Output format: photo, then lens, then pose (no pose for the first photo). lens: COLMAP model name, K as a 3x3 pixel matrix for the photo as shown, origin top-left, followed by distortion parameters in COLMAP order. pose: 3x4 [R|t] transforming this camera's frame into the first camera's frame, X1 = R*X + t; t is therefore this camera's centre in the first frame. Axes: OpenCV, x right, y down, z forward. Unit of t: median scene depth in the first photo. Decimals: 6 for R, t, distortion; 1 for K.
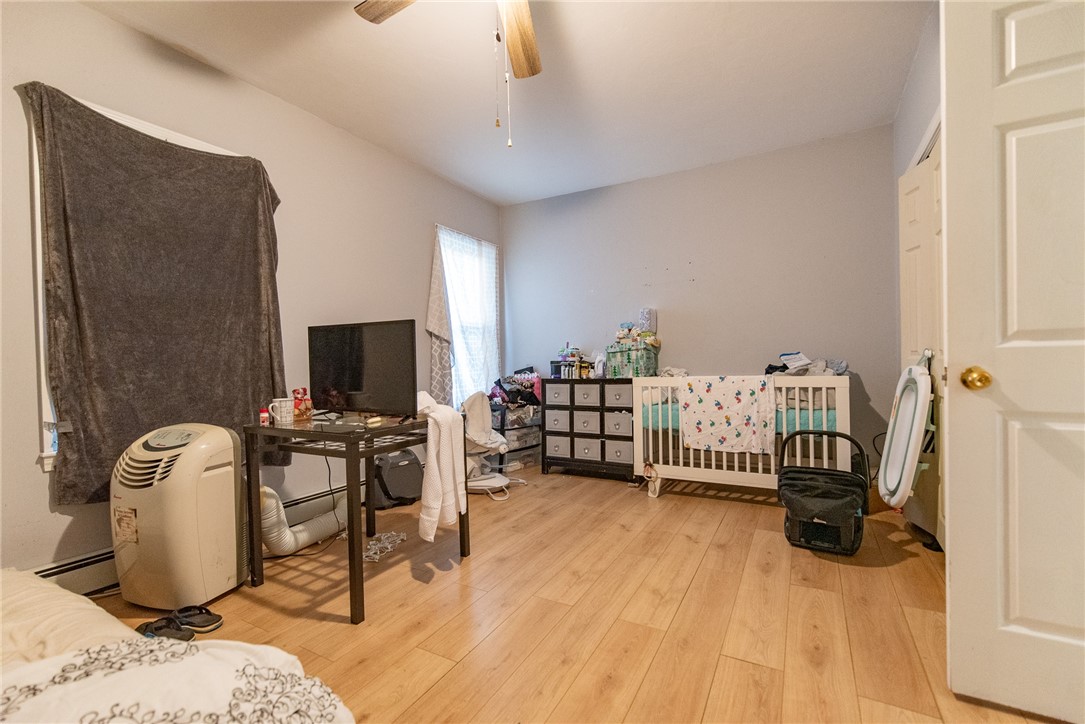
lens RADIAL K [[464.0, 0, 542.5], [0, 464.0, 362.0], [0, 0, 1]] dist [-0.000658, -0.000183]
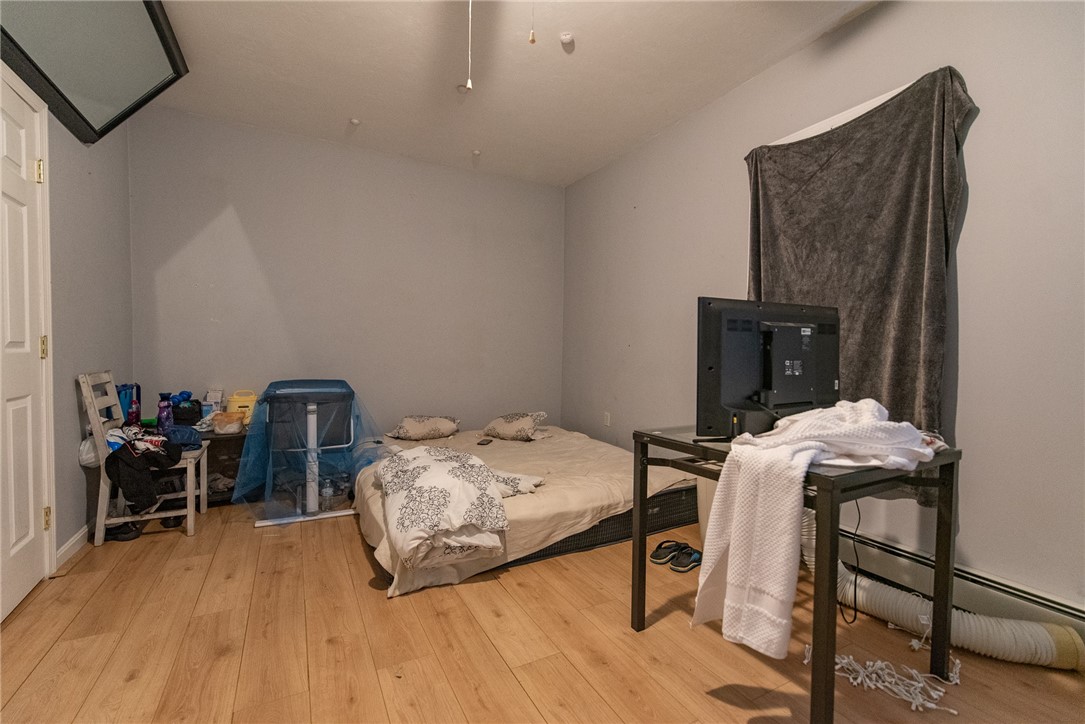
lens RADIAL K [[464.0, 0, 542.5], [0, 464.0, 362.0], [0, 0, 1]] dist [-0.000658, -0.000183]
pose [[-0.528213, 0.039460, -0.848195, 0.414773], [-0.007011, 0.998683, 0.050828, -0.028287], [0.849083, 0.032794, -0.527240, 1.113912]]
